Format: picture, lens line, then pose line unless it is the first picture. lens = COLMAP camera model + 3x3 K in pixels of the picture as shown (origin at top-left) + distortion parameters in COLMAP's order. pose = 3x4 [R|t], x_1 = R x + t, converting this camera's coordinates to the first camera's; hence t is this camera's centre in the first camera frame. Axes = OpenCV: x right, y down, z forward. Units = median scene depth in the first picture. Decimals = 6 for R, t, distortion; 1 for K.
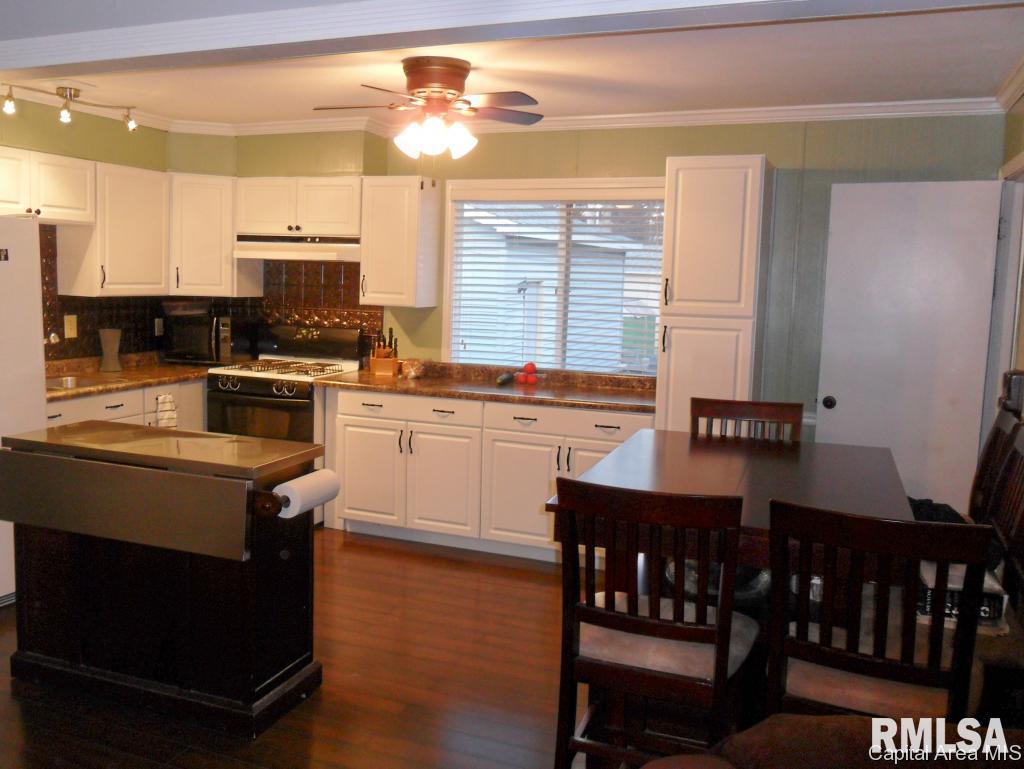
lens RADIAL K [[894.3, 0, 512.0], [0, 894.3, 384.5], [0, 0, 1]] dist [-0.004113, 0.001715]
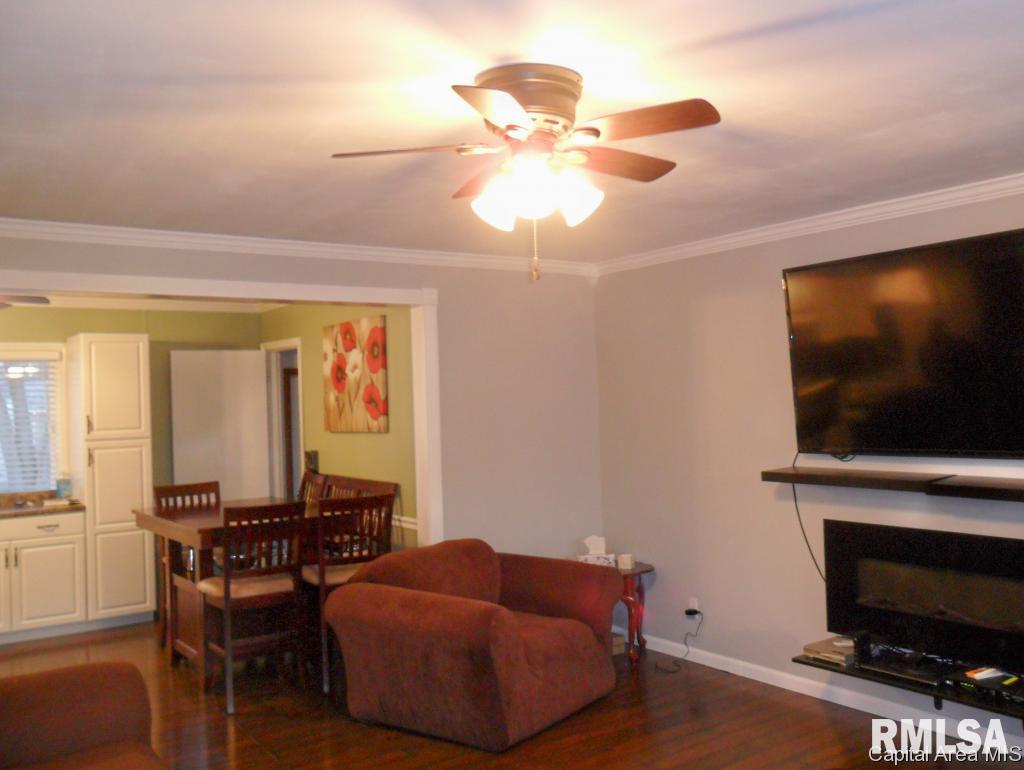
lens RADIAL K [[894.3, 0, 512.0], [0, 894.3, 385.0], [0, 0, 1]] dist [-0.004113, 0.001715]
pose [[0.547203, -0.024769, 0.836634, -0.628527], [0.143734, 0.987494, -0.064774, 0.024140], [-0.824566, 0.155697, 0.543920, -0.342963]]
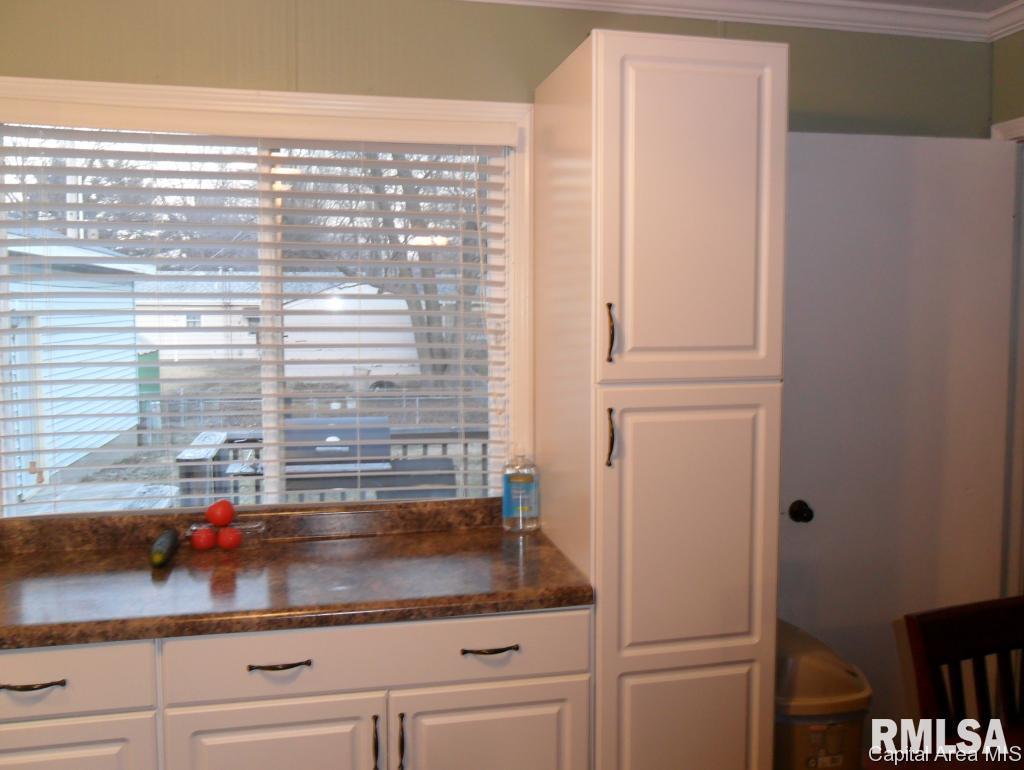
lens RADIAL K [[894.3, 0, 512.0], [0, 894.3, 385.0], [0, 0, 1]] dist [-0.004113, 0.001715]
pose [[0.839400, -0.075090, 0.538301, -0.105819], [0.089430, 0.995993, -0.000517, -0.078016], [-0.536106, 0.048575, 0.842752, 0.620529]]
